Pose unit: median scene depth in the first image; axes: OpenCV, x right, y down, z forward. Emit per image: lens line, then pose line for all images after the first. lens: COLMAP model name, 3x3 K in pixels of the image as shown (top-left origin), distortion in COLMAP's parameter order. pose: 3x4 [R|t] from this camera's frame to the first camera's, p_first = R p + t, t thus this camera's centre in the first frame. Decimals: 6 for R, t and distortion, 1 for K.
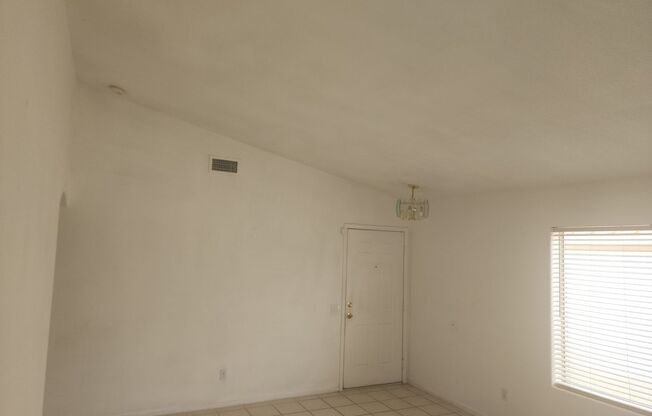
lens RADIAL K [[431.4, 0, 326.0], [0, 431.4, 208.0], [0, 0, 1]] dist [-0.005622, -0.024929]
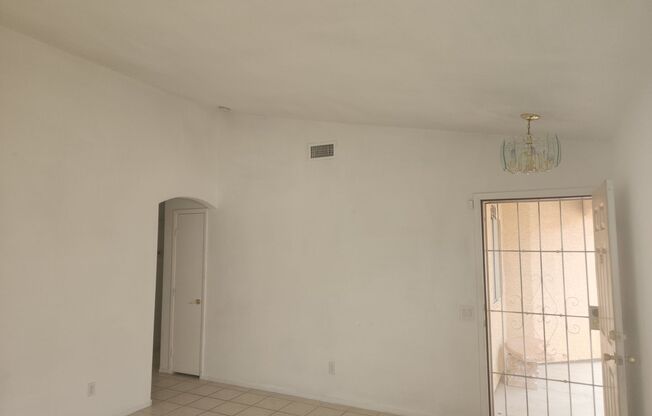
lens RADIAL K [[431.4, 0, 326.0], [0, 431.4, 208.0], [0, 0, 1]] dist [-0.005622, -0.024929]
pose [[0.583163, -0.115906, -0.804044, 0.525842], [0.078412, 0.993179, -0.086299, 0.112306], [0.808562, -0.012721, 0.588273, 0.416068]]
